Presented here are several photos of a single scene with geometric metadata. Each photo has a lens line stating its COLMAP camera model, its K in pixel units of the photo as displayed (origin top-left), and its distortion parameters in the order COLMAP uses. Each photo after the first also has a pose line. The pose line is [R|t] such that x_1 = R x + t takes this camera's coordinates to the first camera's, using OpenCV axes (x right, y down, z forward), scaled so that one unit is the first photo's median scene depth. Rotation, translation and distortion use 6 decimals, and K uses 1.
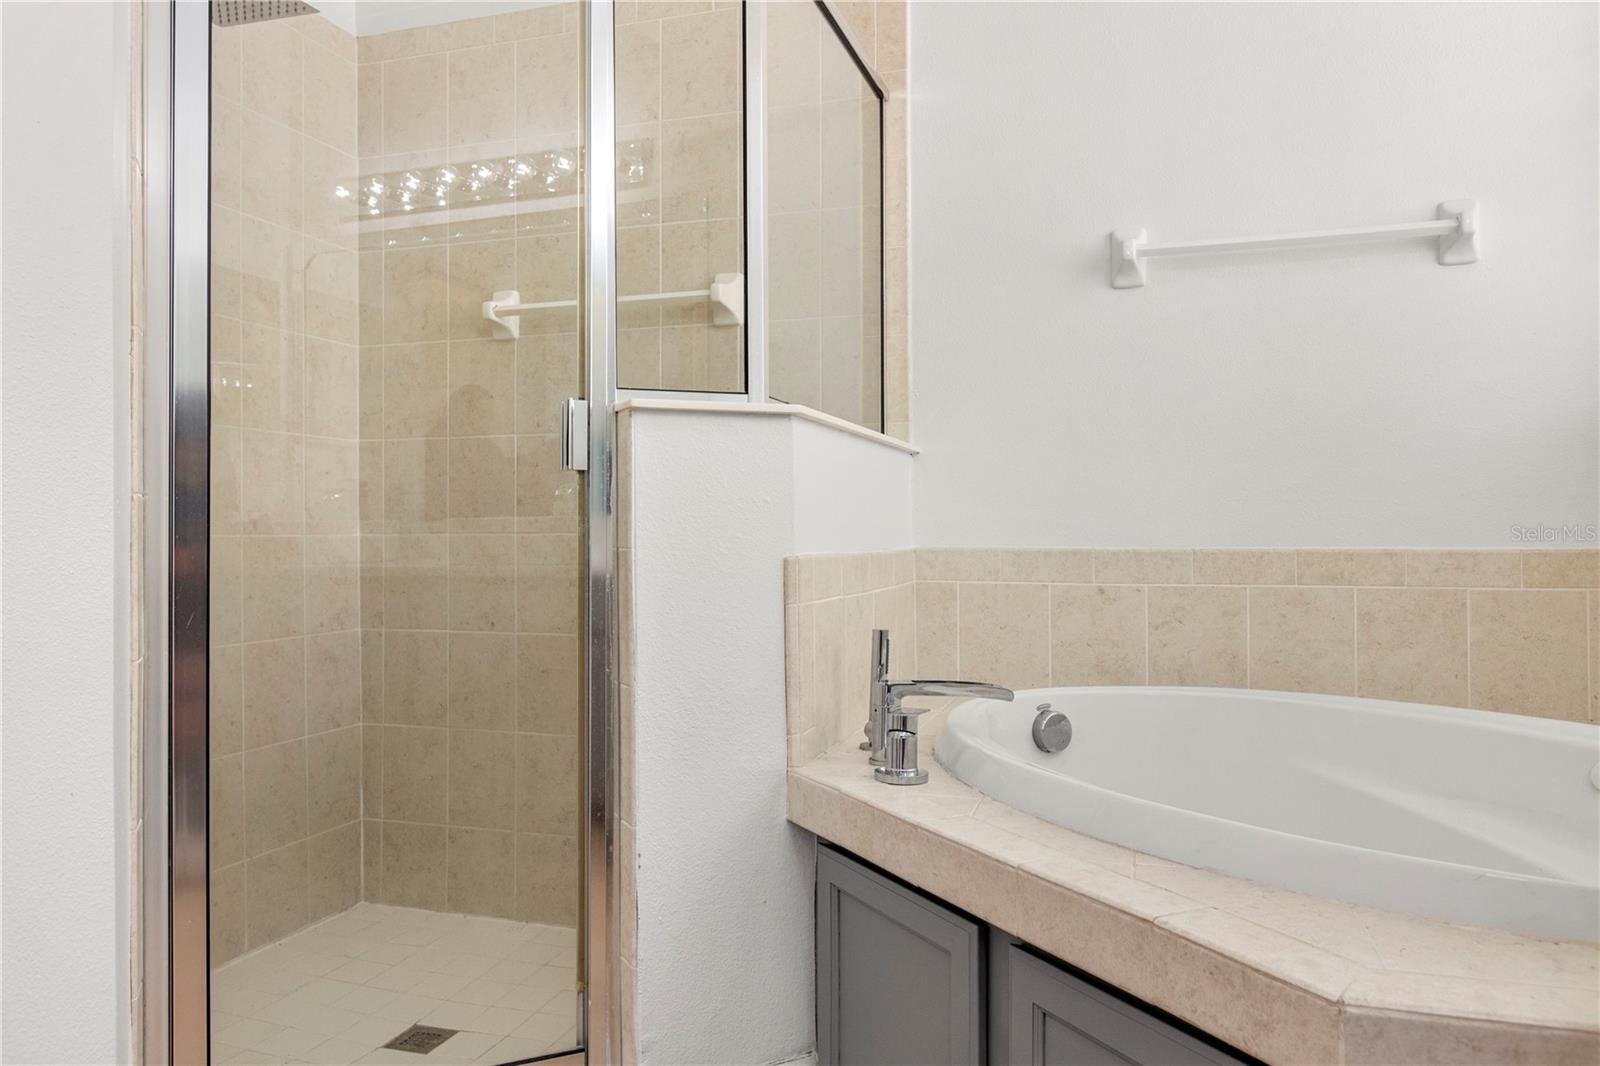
lens RADIAL K [[1124.4, 0, 799.9], [0, 1124.4, 526.1], [0, 0, 1]] dist [-0.001048, -0.000356]
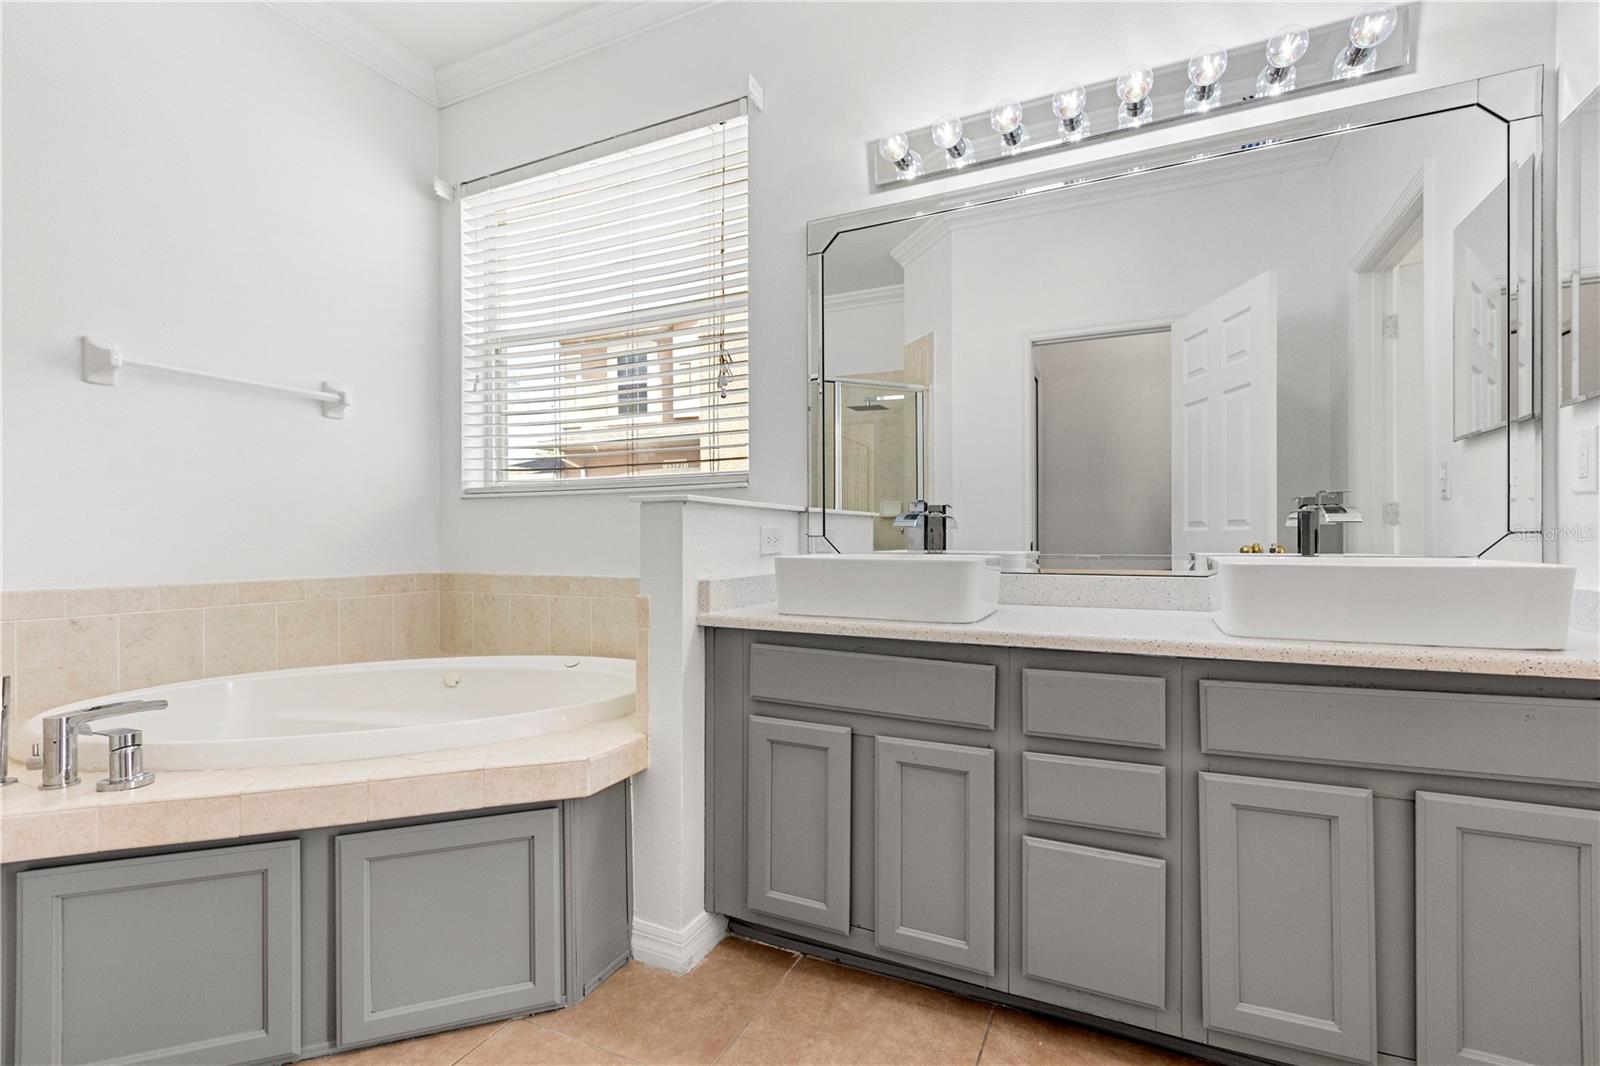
lens RADIAL K [[711.9, 0, 794.4], [0, 711.9, 534.9], [0, 0, 1]] dist [-0.001582, -0.000412]
pose [[0.140874, 0.011123, 0.989965, -0.431010], [-0.000400, 0.999937, -0.011179, -0.033464], [-0.990027, 0.001179, 0.140870, 0.107057]]
